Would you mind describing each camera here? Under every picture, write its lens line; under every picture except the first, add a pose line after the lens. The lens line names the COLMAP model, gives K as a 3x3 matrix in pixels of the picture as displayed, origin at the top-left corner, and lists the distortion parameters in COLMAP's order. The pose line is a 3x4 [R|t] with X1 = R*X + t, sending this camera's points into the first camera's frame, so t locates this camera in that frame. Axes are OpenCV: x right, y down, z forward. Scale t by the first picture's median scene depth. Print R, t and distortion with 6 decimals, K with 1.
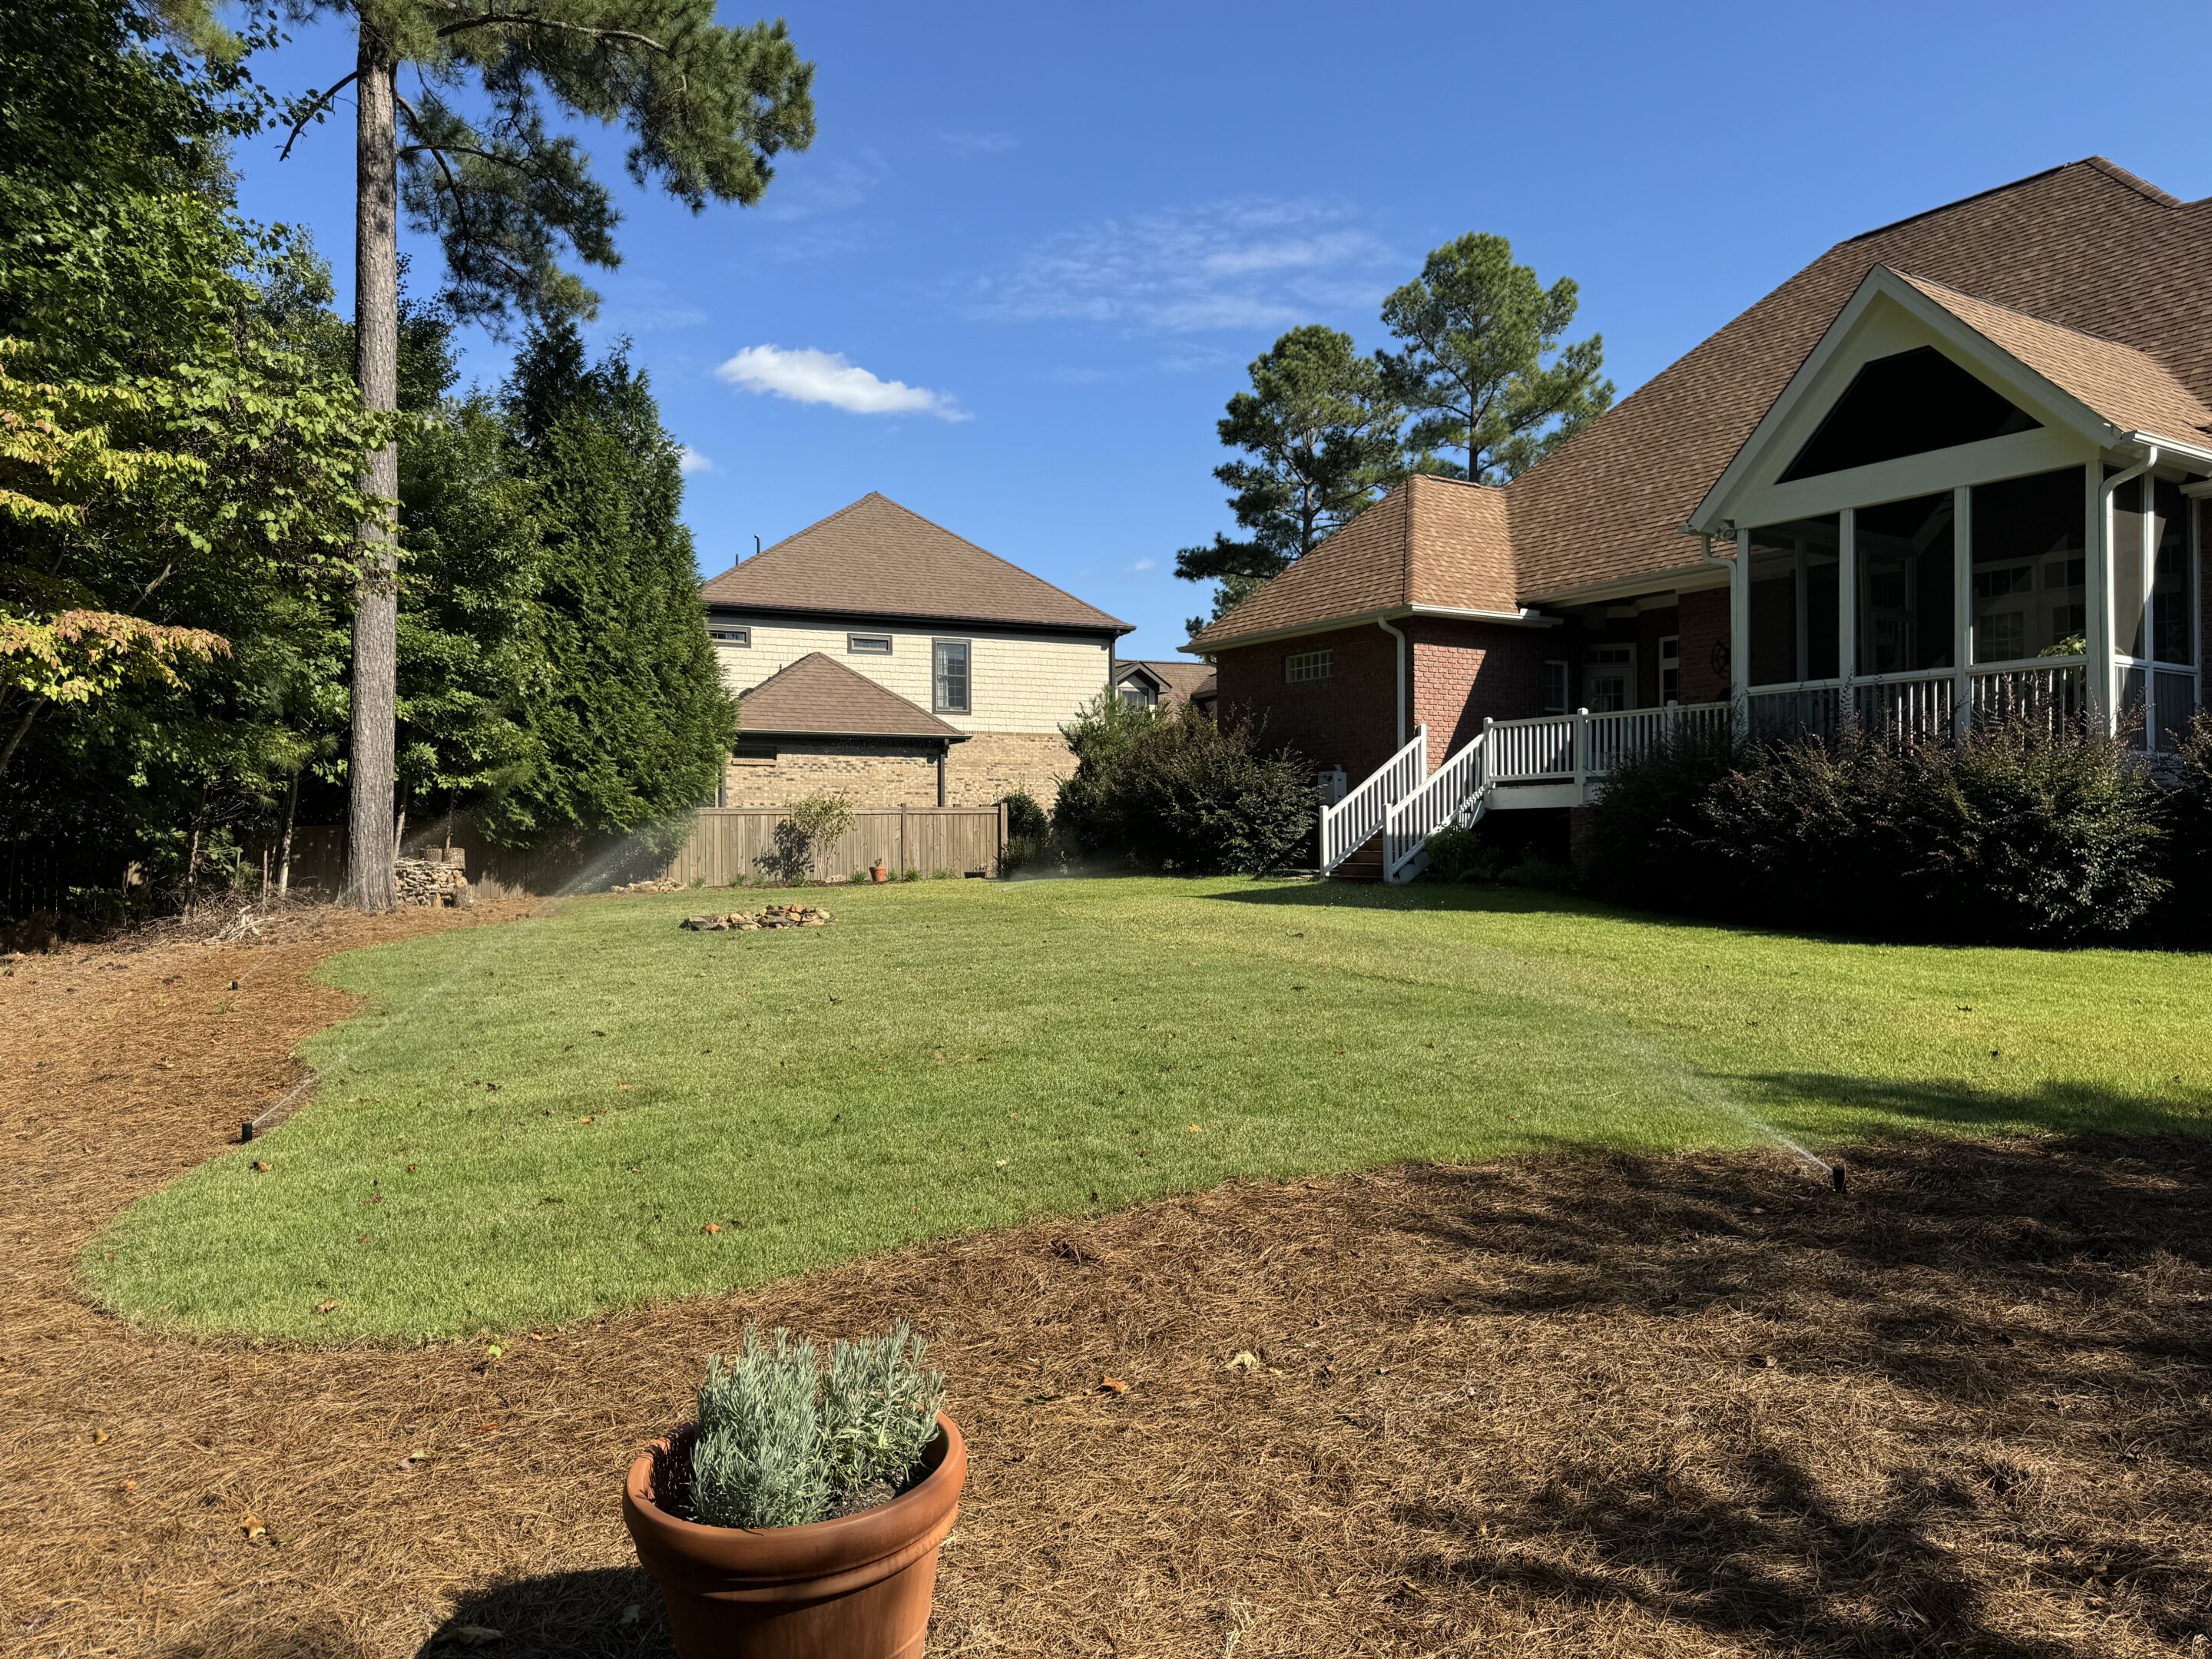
lens RADIAL K [[1554.5, 0, 1108.6], [0, 1554.5, 878.9], [0, 0, 1]] dist [0.041760, -0.056856]
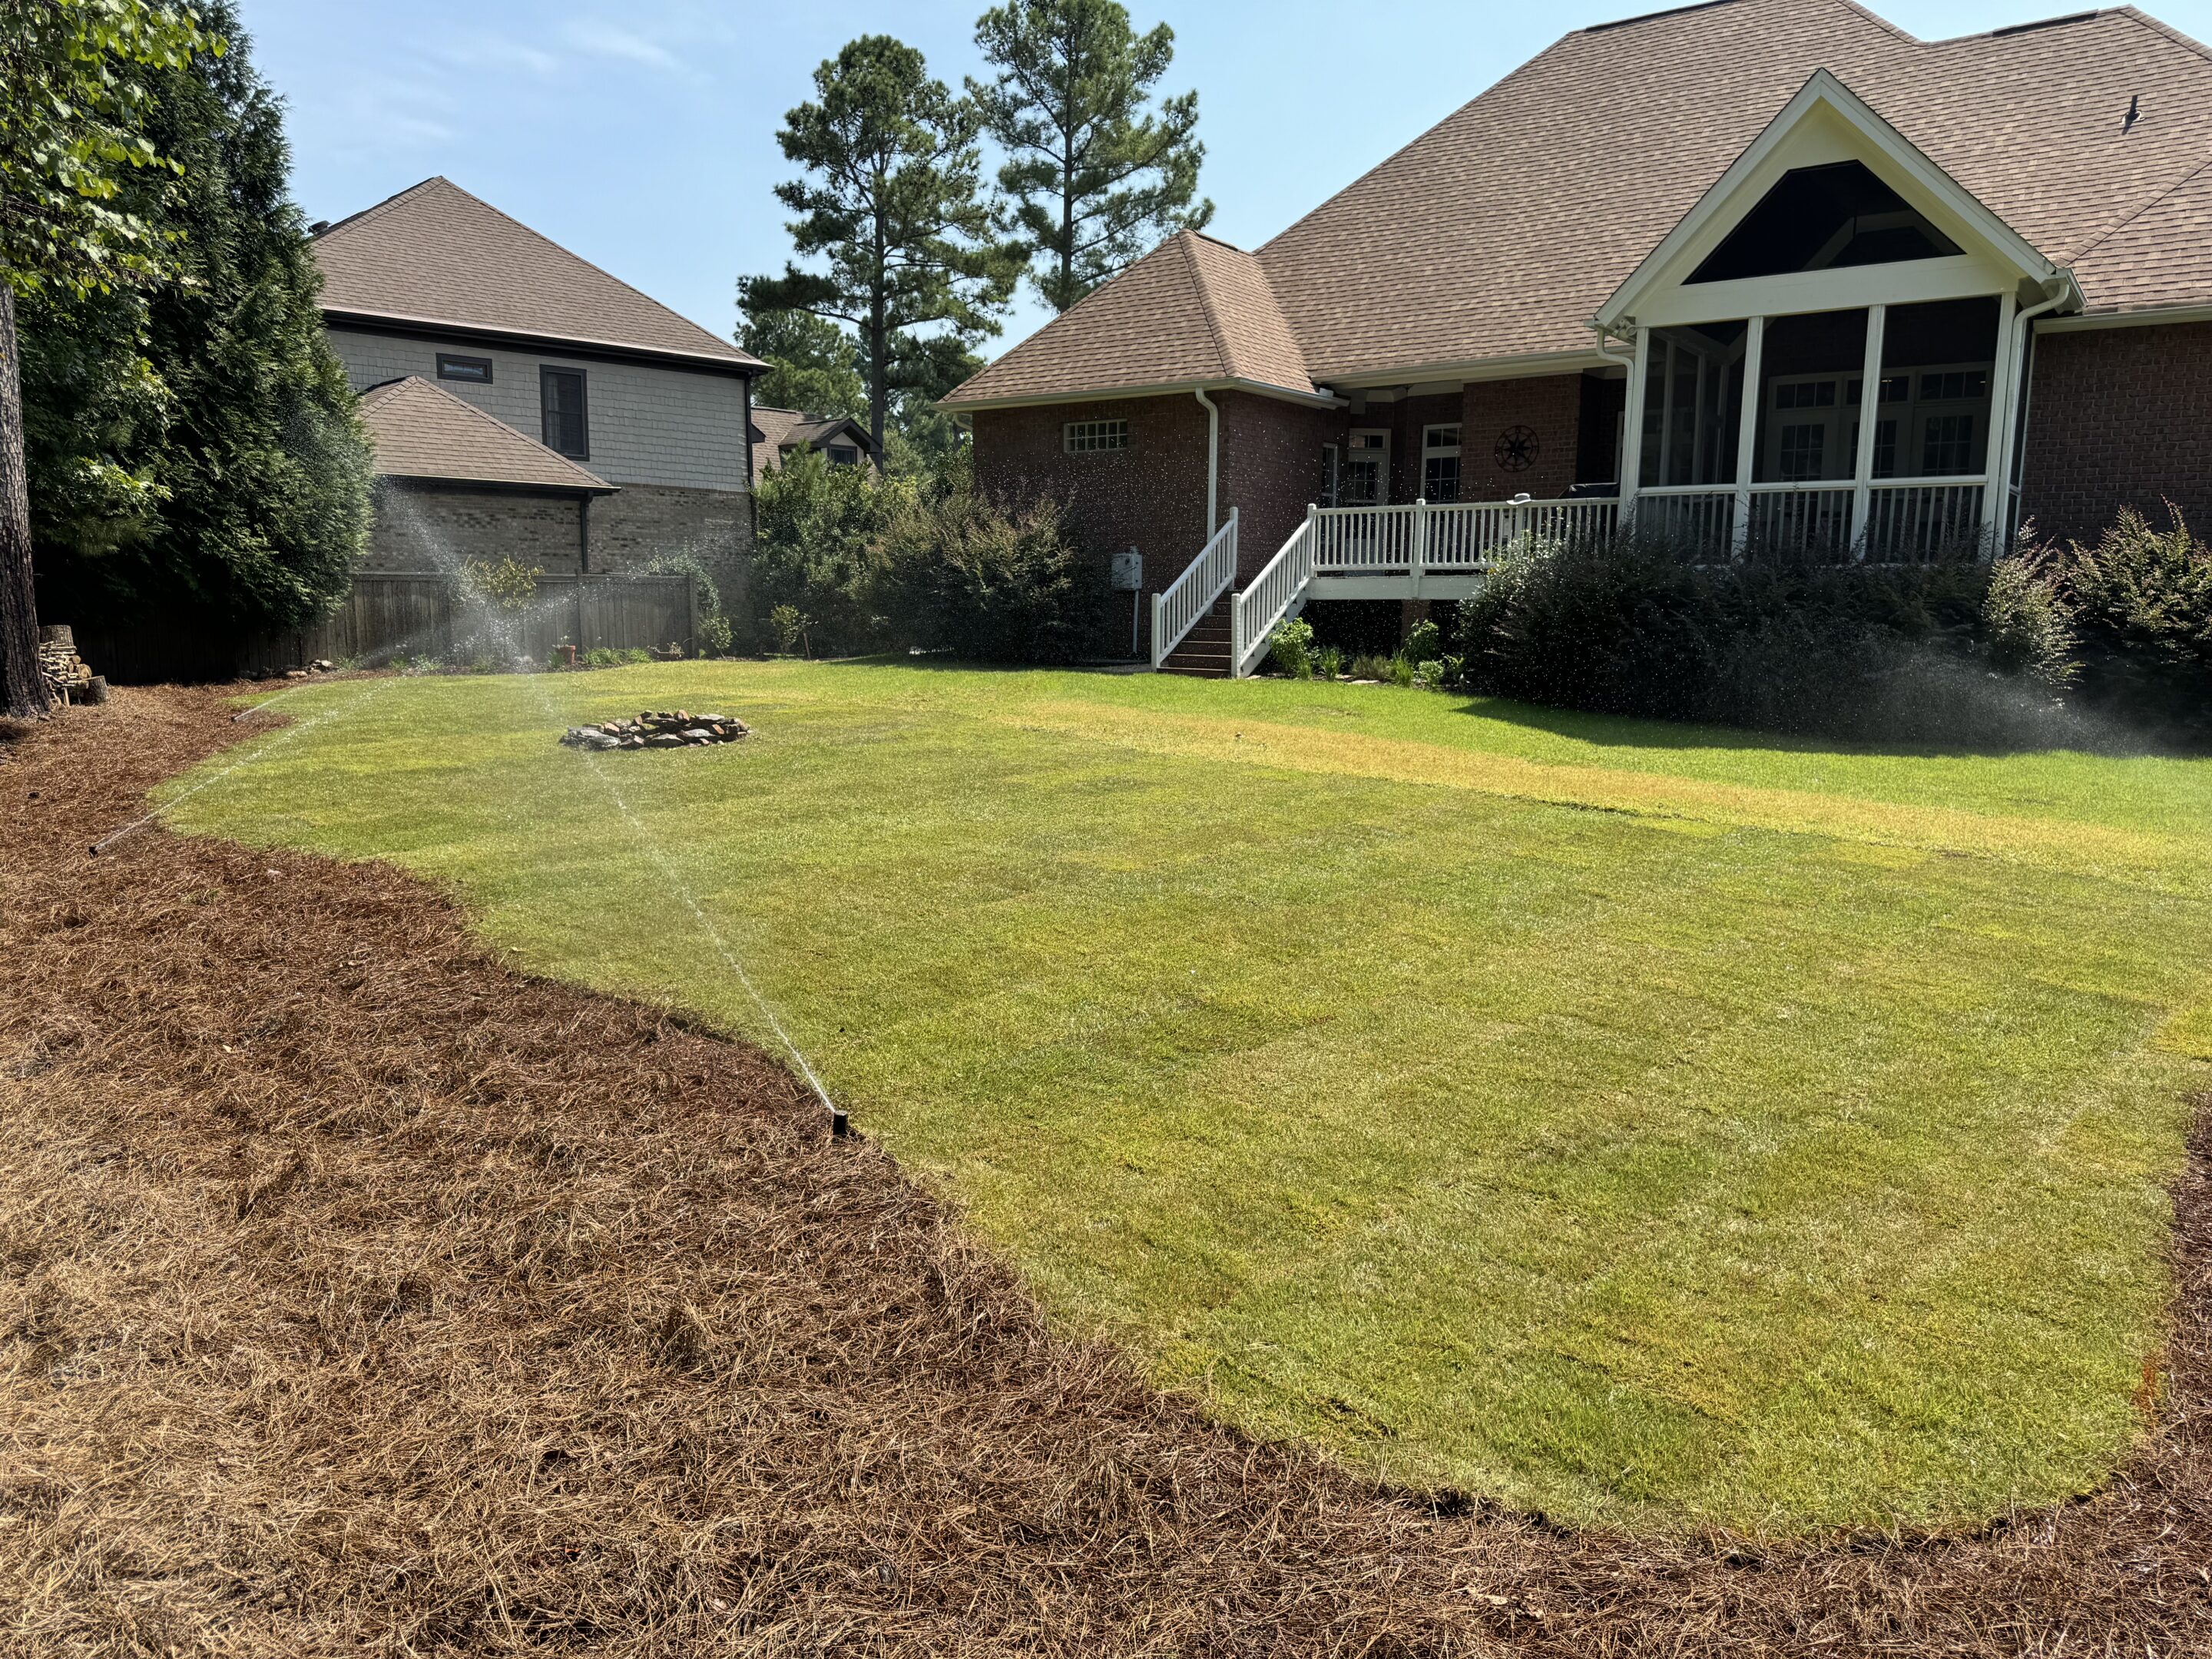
lens RADIAL K [[1544.0, 0, 1107.3], [0, 1544.0, 839.4], [0, 0, 1]] dist [0.040675, -0.050796]
pose [[0.935456, -0.041696, 0.350975, -0.194105], [-0.005694, 0.991110, 0.132921, -0.019437], [-0.353397, -0.126340, 0.926903, 0.105119]]
